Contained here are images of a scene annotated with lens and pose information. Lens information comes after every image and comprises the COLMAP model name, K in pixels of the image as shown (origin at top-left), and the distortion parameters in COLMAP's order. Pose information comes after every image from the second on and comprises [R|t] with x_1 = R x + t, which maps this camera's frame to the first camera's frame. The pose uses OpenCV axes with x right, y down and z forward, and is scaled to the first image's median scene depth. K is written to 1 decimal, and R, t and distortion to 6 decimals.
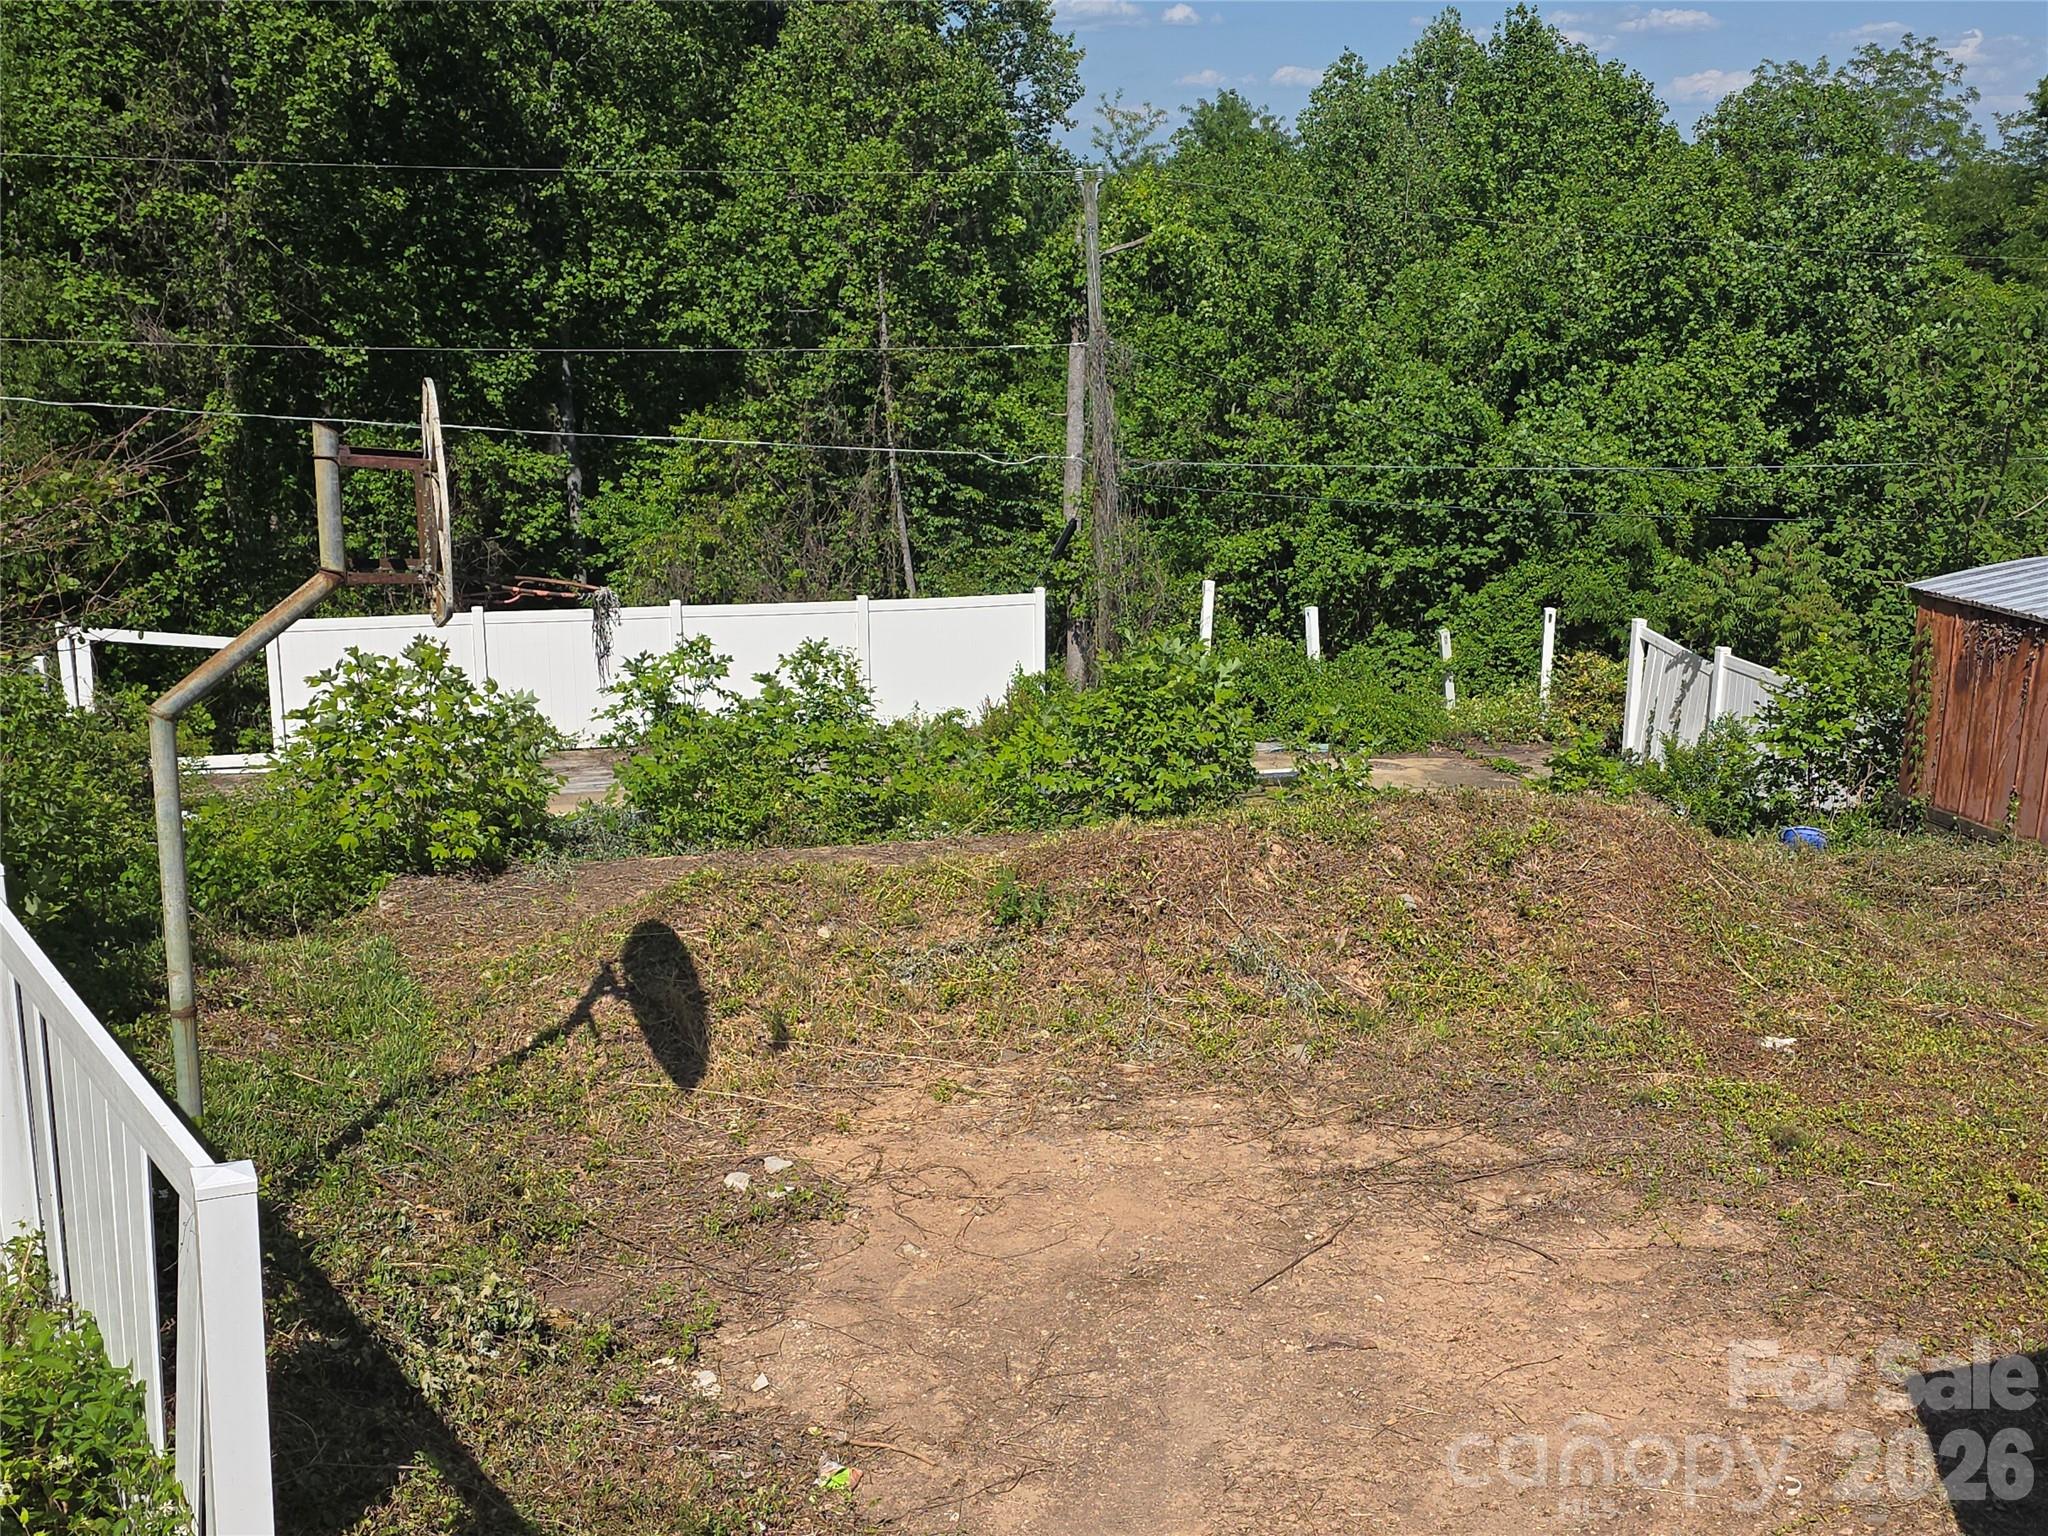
lens RADIAL K [[2283.8, 0, 1032.2], [0, 2283.8, 773.5], [0, 0, 1]] dist [0.062480, 0.000000]
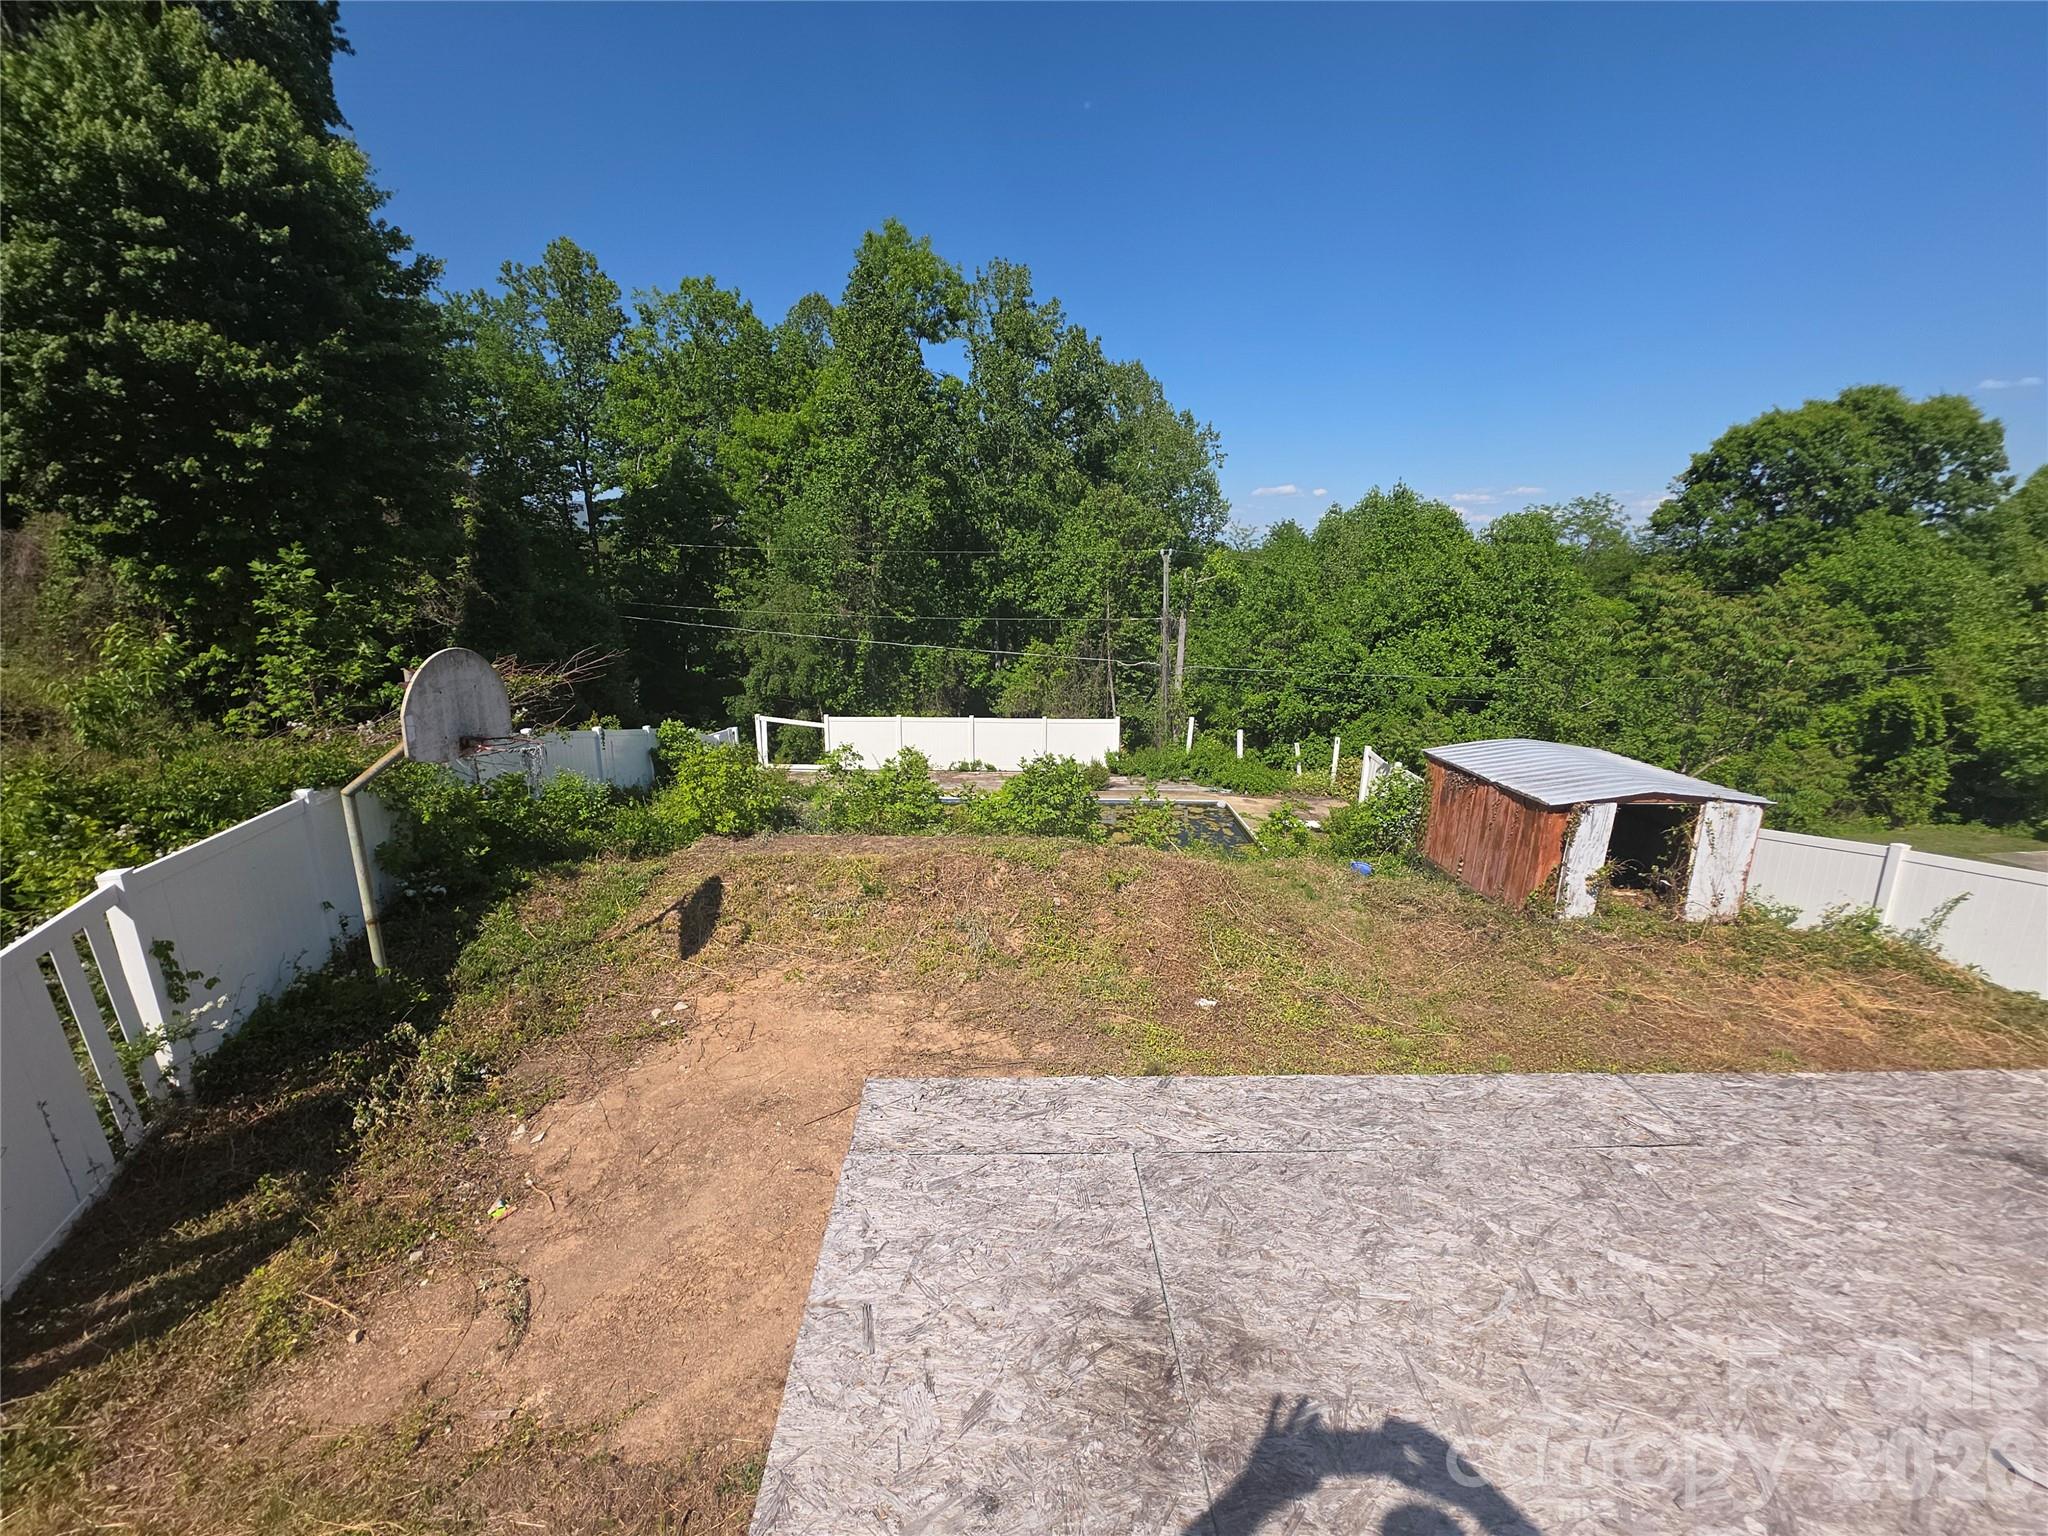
lens RADIAL K [[814.3, 0, 1000.2], [0, 814.3, 763.4], [0, 0, 1]] dist [-0.002601, 0.000912]
pose [[0.958195, 0.066432, -0.278297, 0.084842], [-0.066931, 0.997728, 0.007721, -0.019354], [0.278178, 0.011229, 0.960464, 0.075129]]
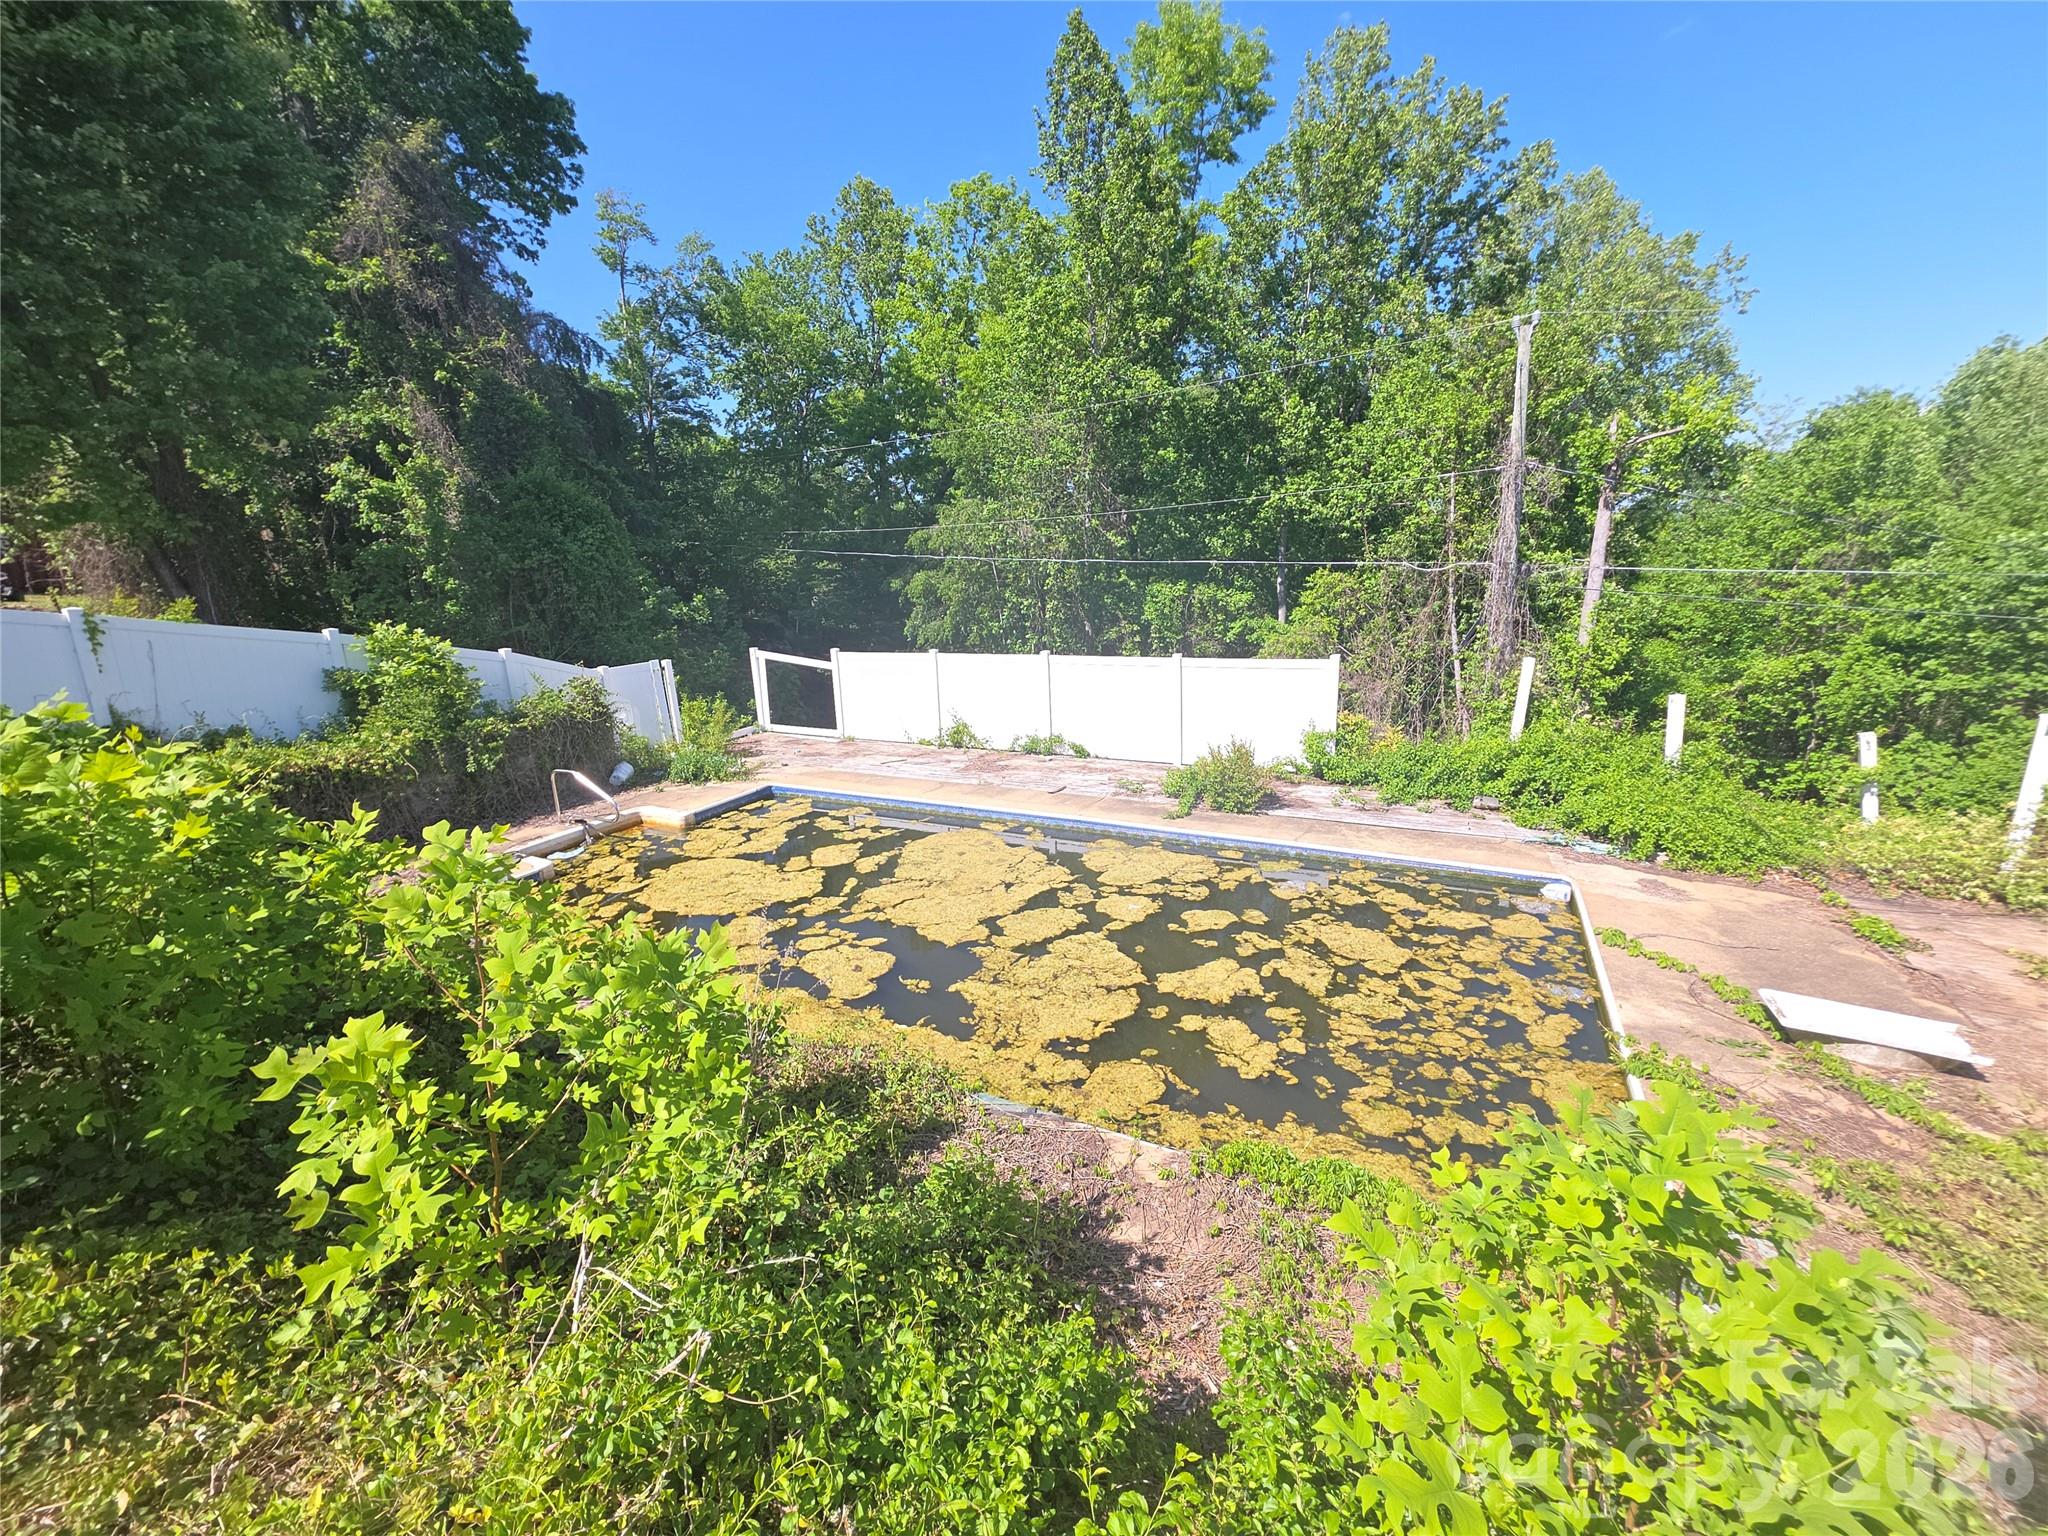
lens RADIAL K [[814.3, 0, 1020.8], [0, 814.3, 743.4], [0, 0, 1]] dist [-0.002601, 0.000912]
pose [[0.729812, 0.112755, -0.674285, 0.107982], [-0.118285, 0.992256, 0.037901, -0.023128], [0.673337, 0.052097, 0.737498, 0.395791]]
